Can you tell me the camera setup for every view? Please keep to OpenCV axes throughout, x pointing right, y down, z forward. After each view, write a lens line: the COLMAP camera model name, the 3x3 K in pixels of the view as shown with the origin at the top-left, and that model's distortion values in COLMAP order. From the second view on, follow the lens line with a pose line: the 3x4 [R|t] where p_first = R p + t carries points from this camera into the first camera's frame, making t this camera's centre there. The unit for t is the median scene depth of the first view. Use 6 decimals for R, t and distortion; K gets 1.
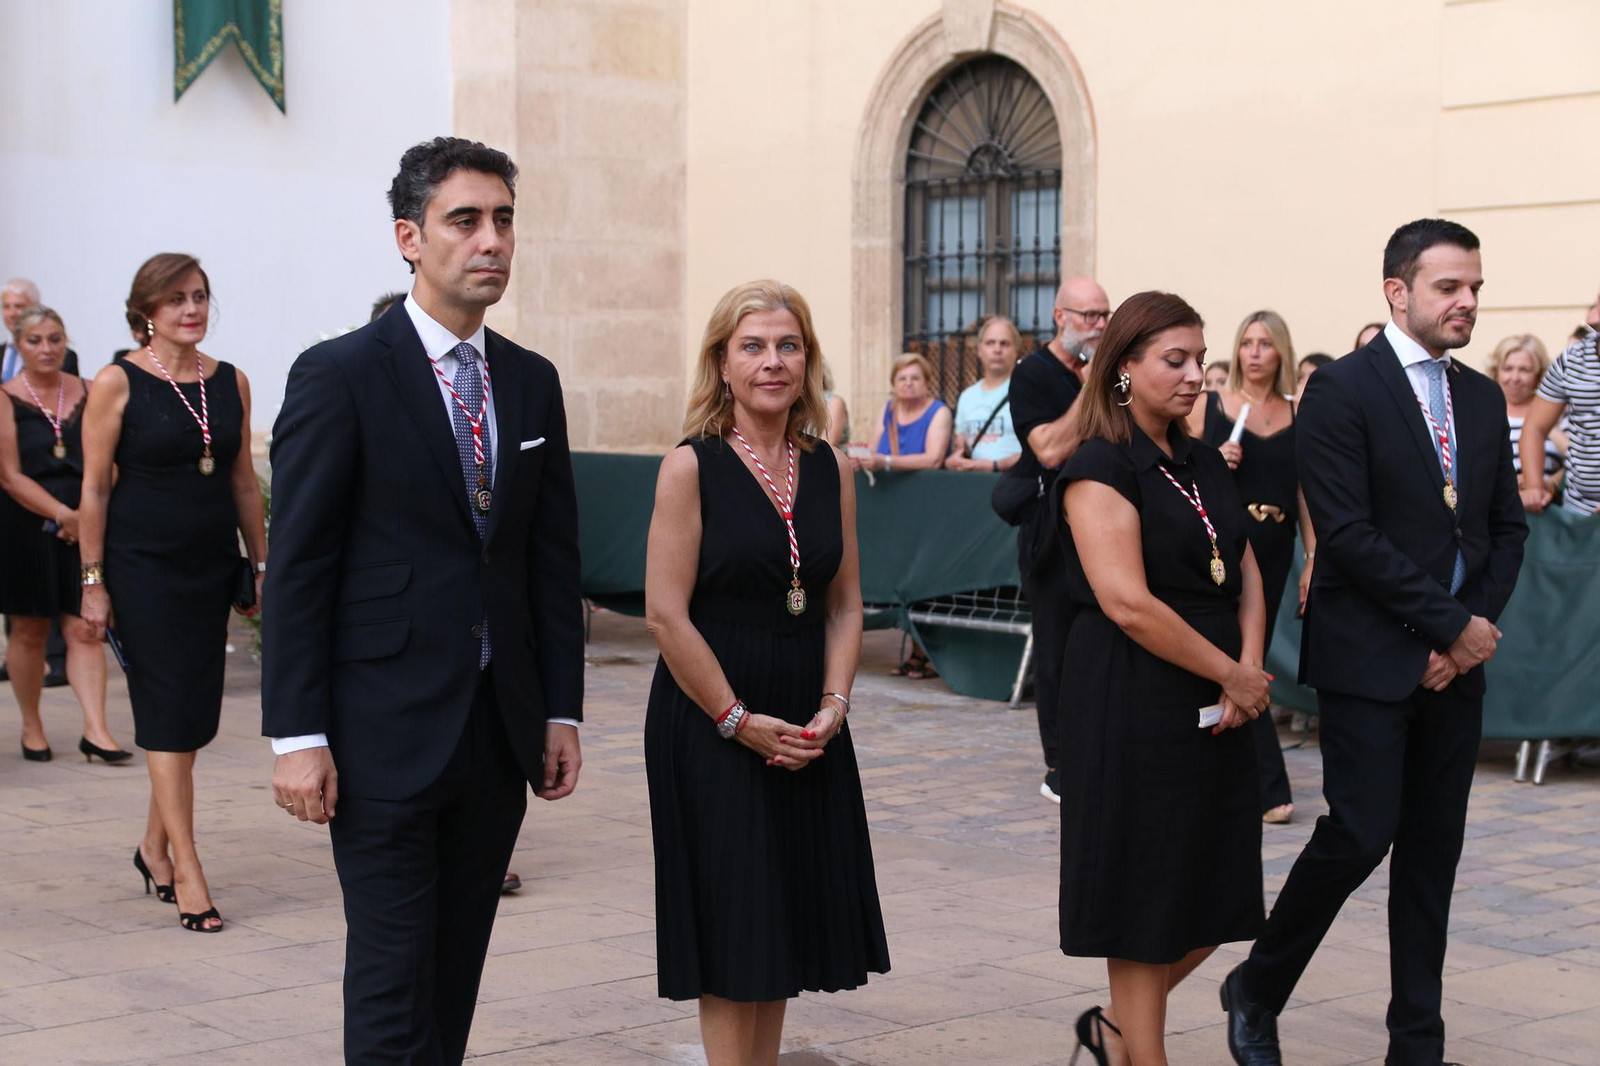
lens RADIAL K [[2763.9, 0, 778.1], [0, 2763.9, 578.6], [0, 0, 1]] dist [0.116486, 0.000000]
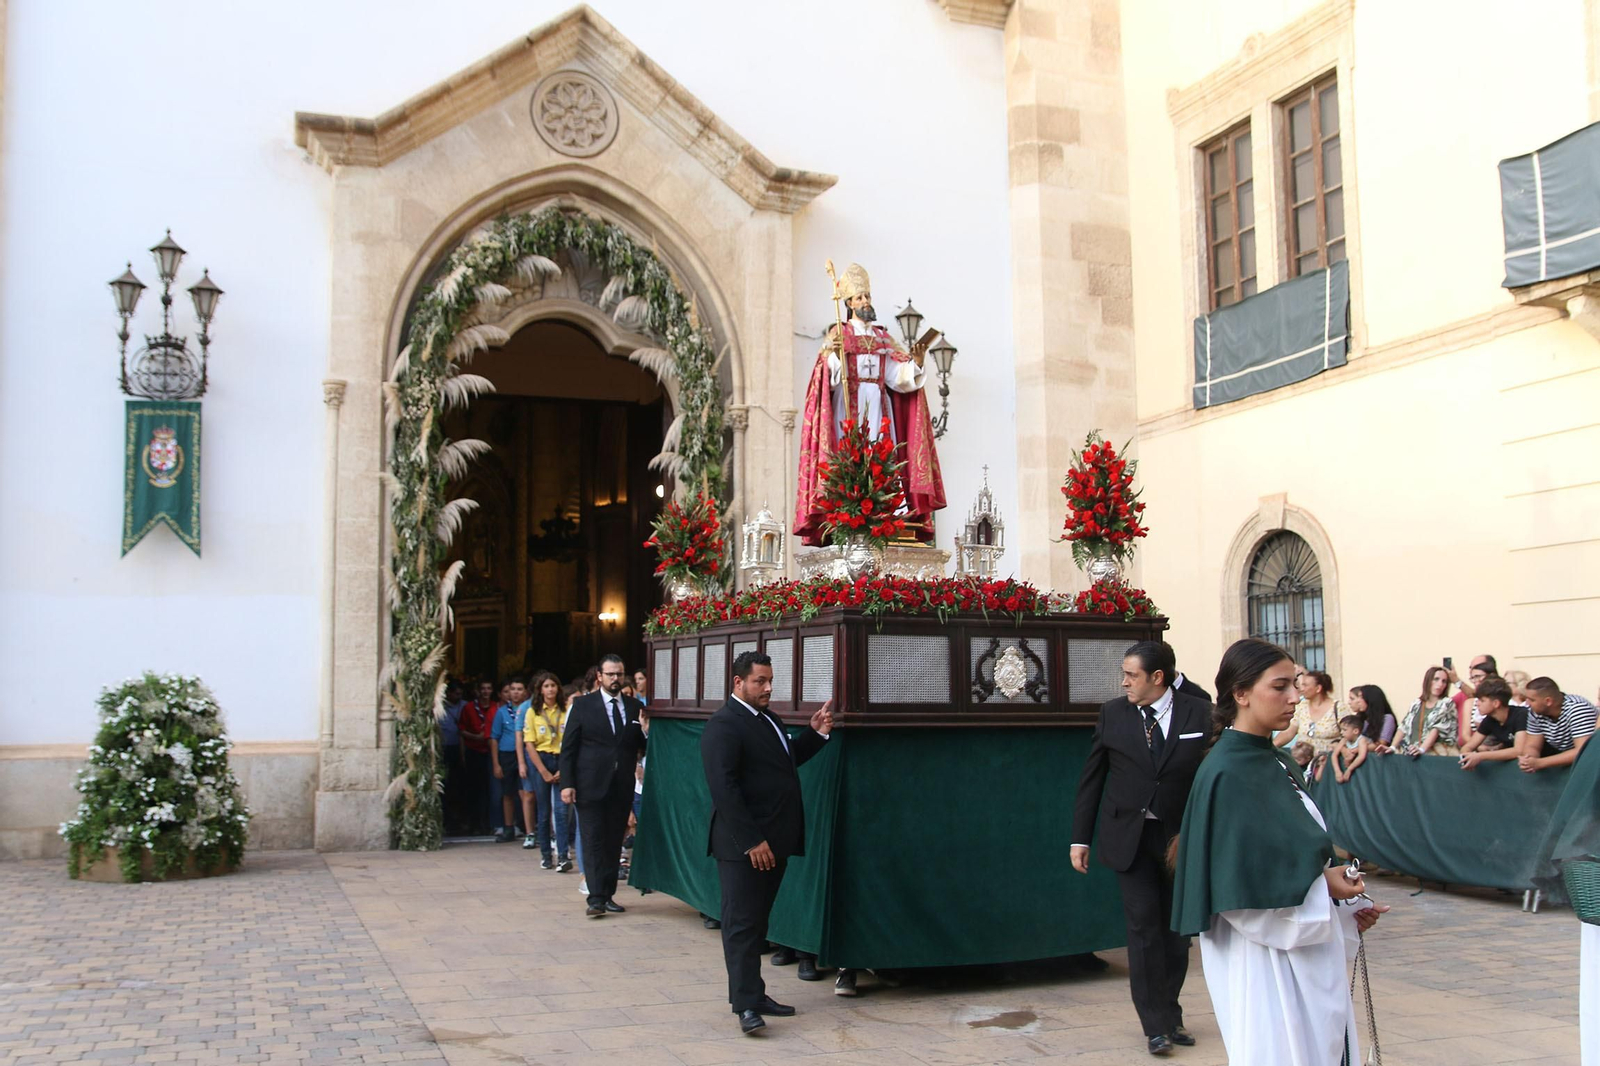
lens RADIAL K [[1502.1, 0, 798.0], [0, 1502.1, 554.8], [0, 0, 1]] dist [-0.036042, 0.000000]
pose [[0.942674, -0.047345, -0.330340, 0.099987], [-0.008823, 0.986003, -0.166494, 0.005448], [0.333598, 0.159864, 0.929062, -0.082962]]
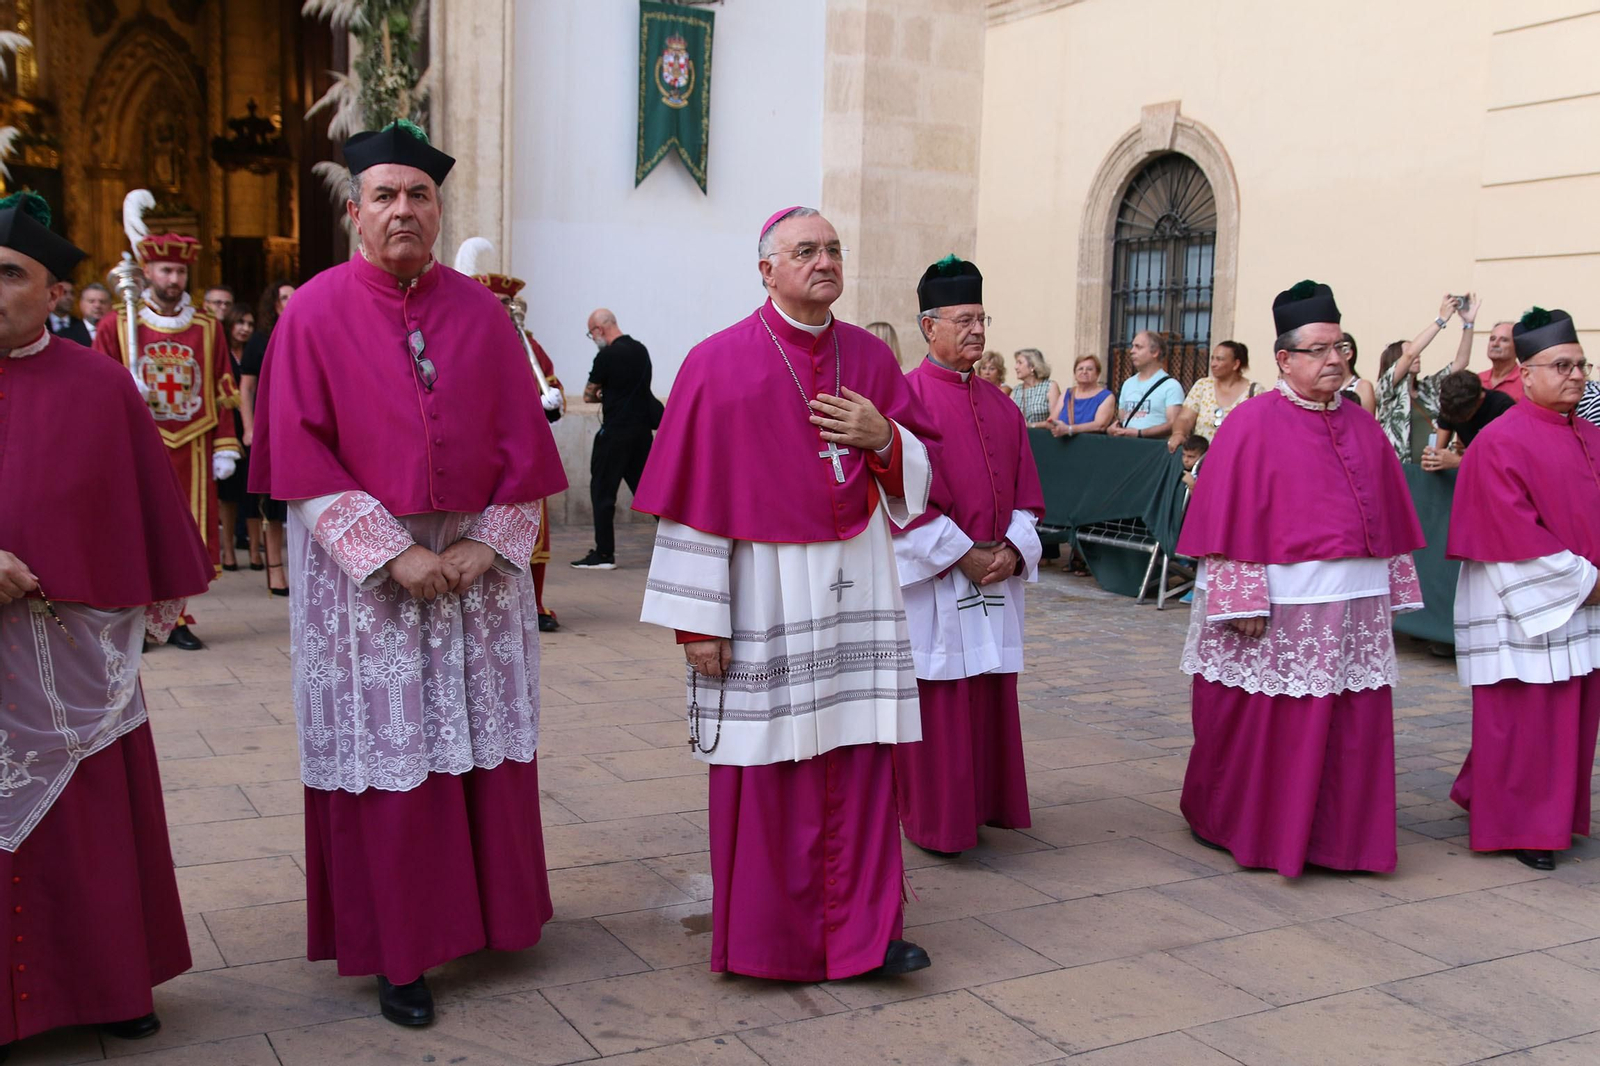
lens RADIAL K [[1631.6, 0, 789.2], [0, 1631.6, 550.5], [0, 0, 1]] dist [-0.005766, 0.000000]
pose [[0.977730, 0.044285, -0.205144, 0.064267], [-0.036853, 0.998524, 0.039907, -0.006086], [0.206608, -0.031458, 0.977918, 0.110681]]
